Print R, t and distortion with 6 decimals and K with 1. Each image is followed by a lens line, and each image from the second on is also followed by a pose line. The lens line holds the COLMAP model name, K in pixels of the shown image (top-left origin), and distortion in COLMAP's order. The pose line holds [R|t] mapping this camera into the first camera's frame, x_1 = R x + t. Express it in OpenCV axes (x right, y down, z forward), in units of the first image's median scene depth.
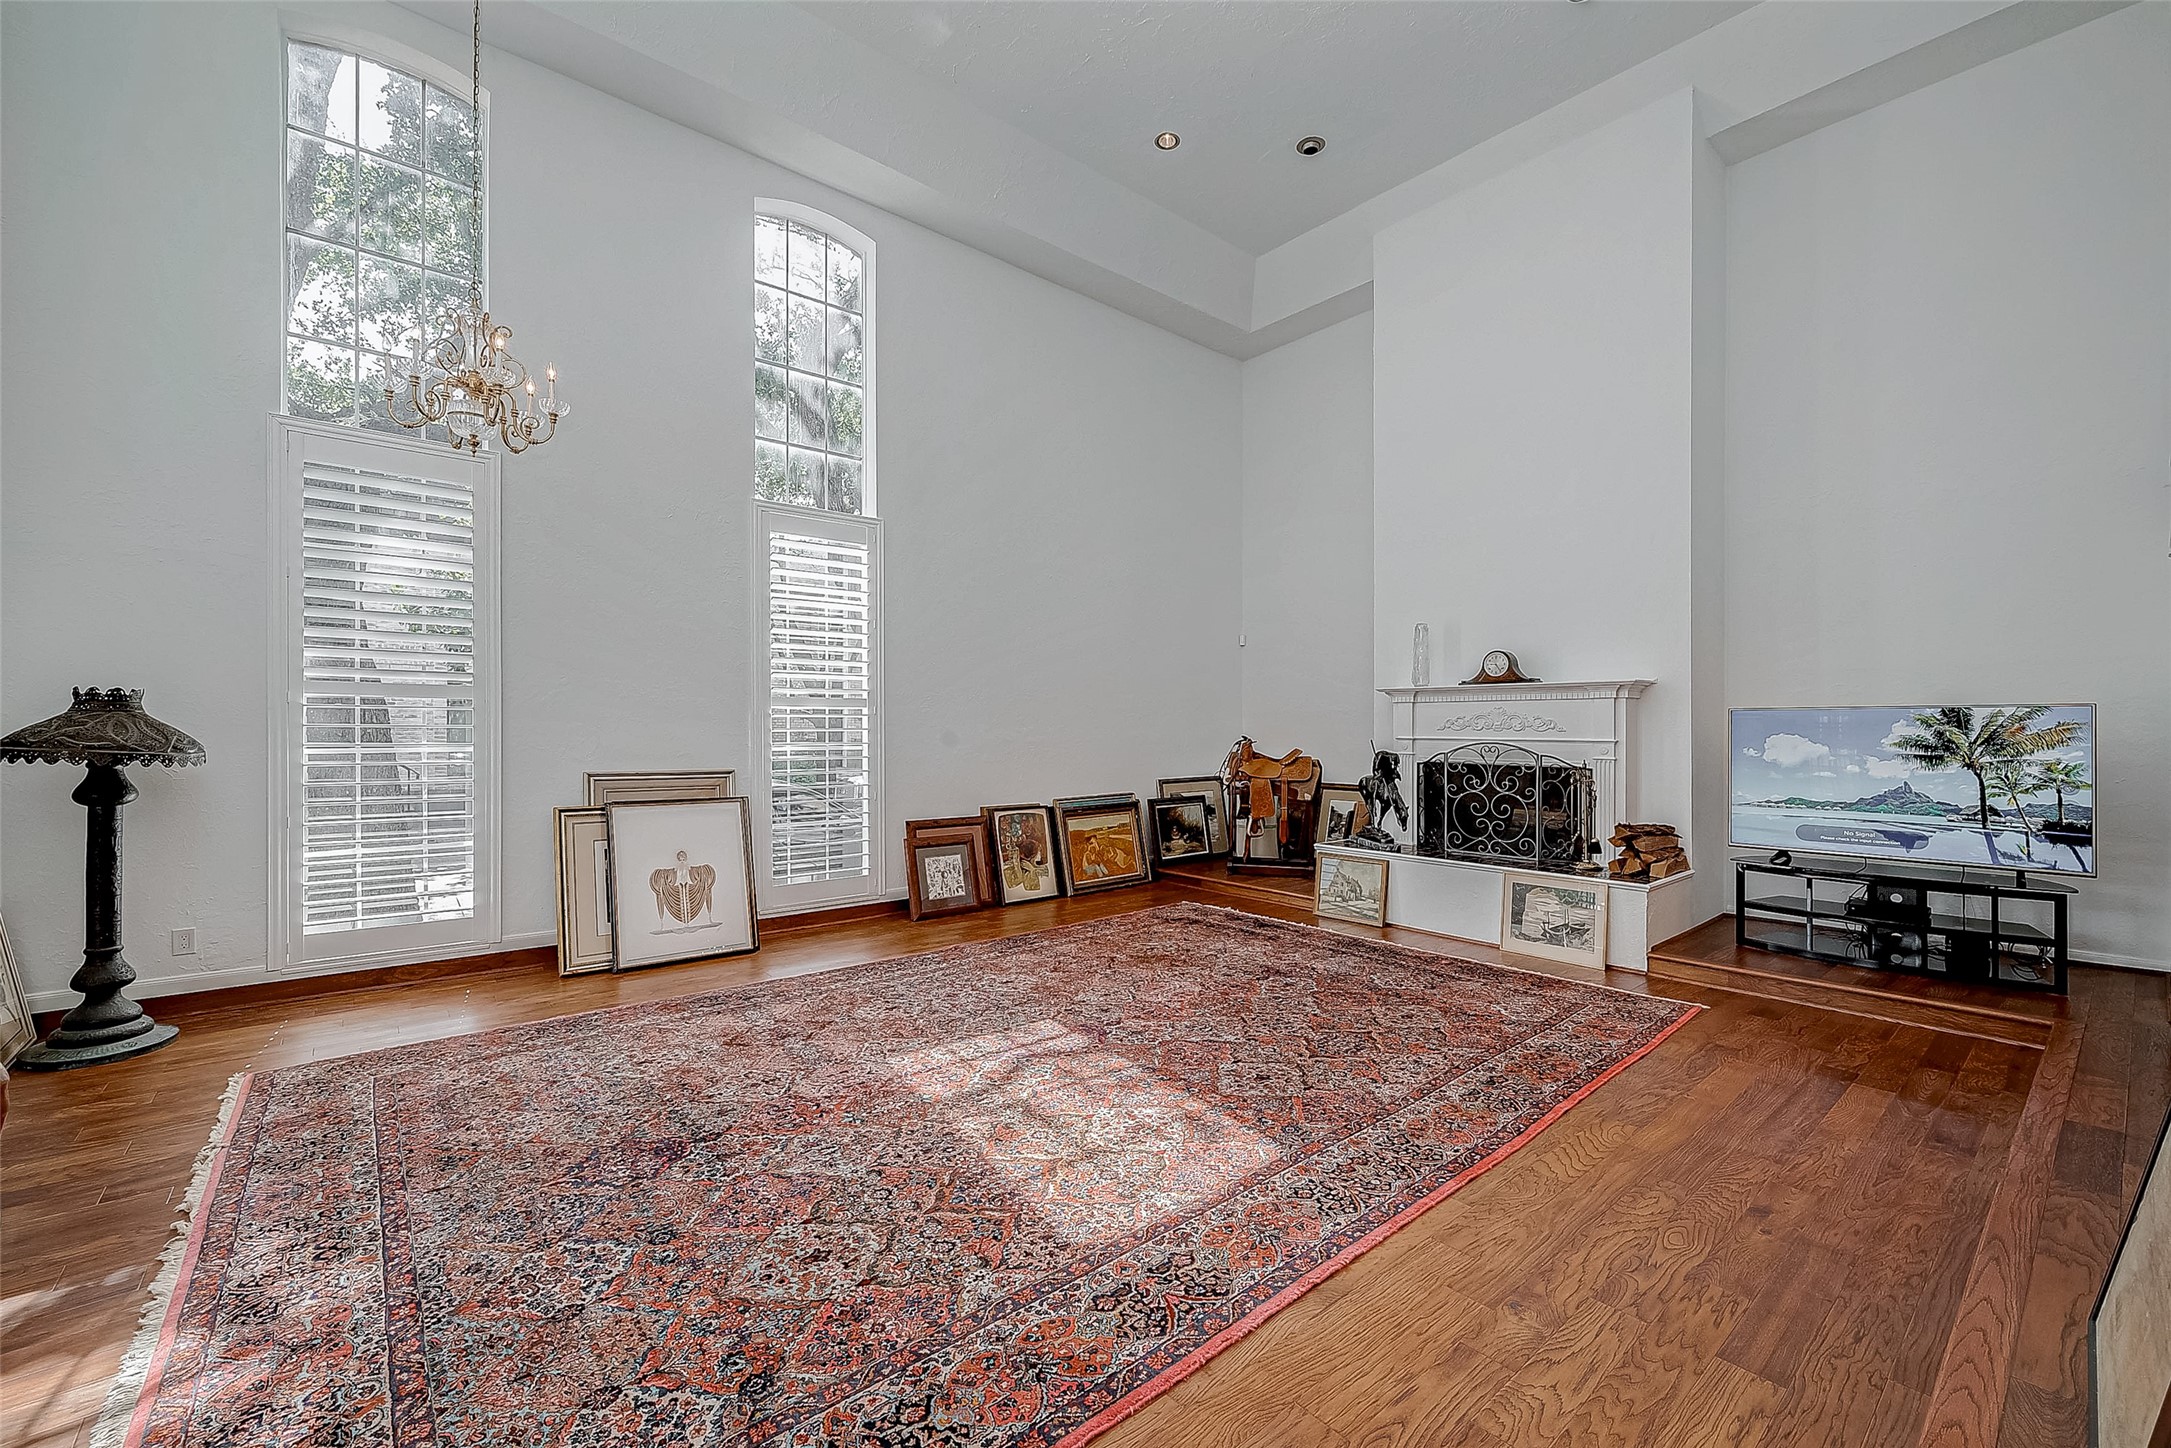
lens RADIAL K [[871.4, 0, 1084.9], [0, 871.4, 729.2], [0, 0, 1]] dist [-0.001733, -0.000233]
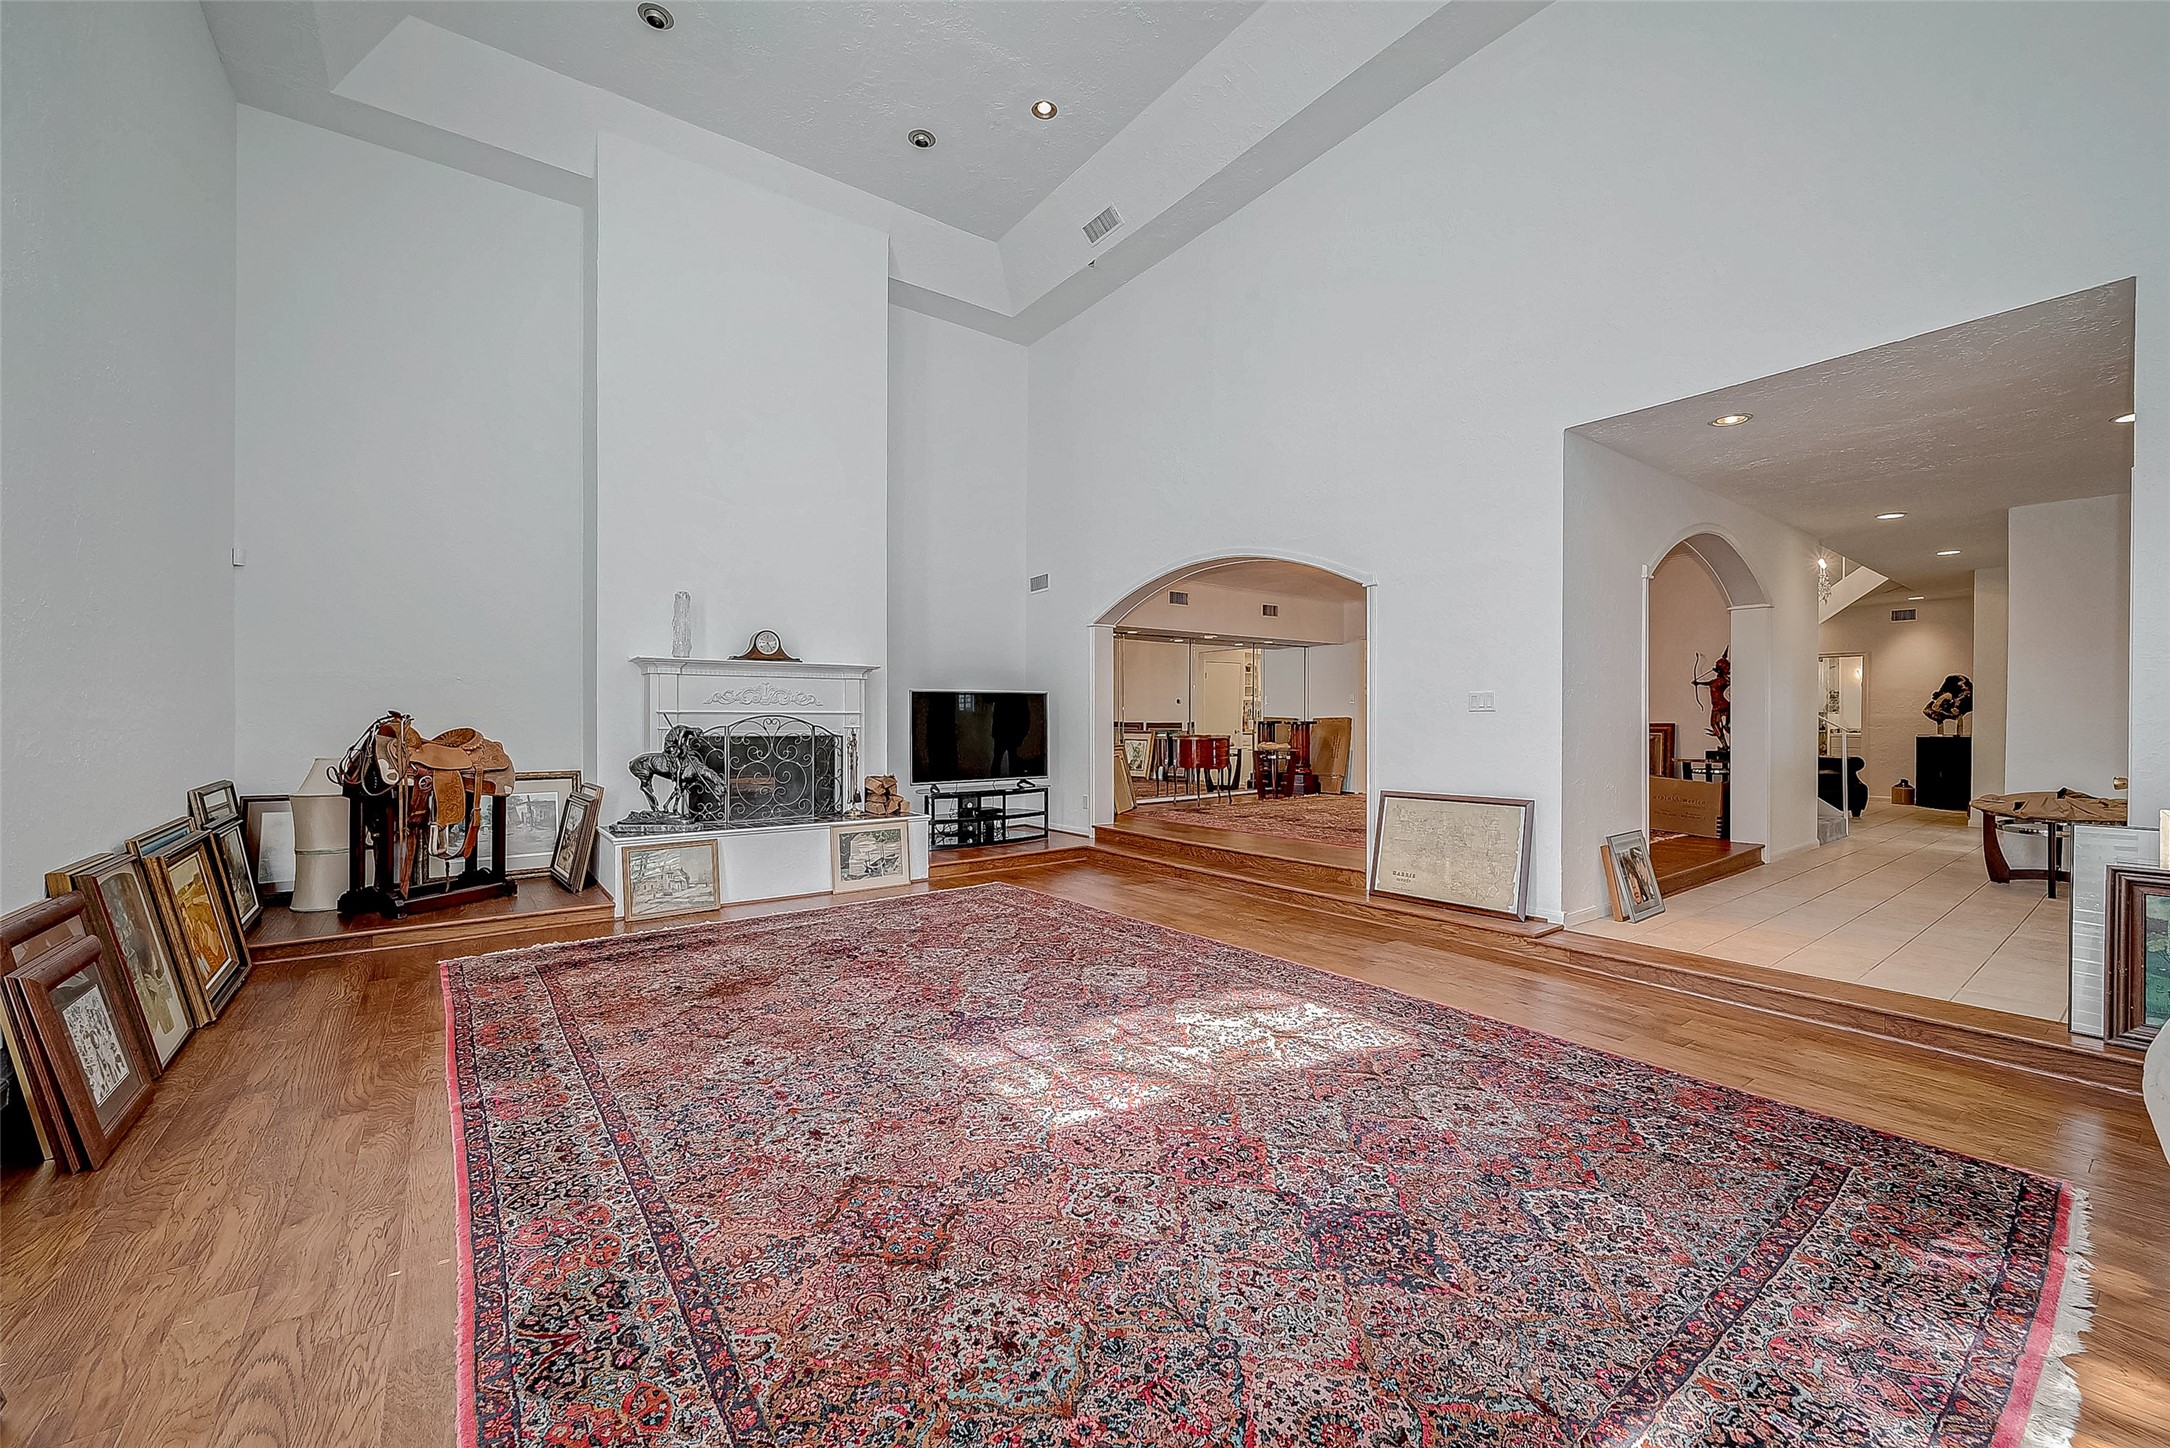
lens RADIAL K [[871.0, 0, 1084.8], [0, 871.0, 717.0], [0, 0, 1]] dist [-0.001733, -0.000233]
pose [[0.051807, -0.001003, 0.998657, -0.675814], [0.003604, 0.999993, 0.000818, 0.020791], [-0.998651, 0.003557, 0.051810, 0.635013]]
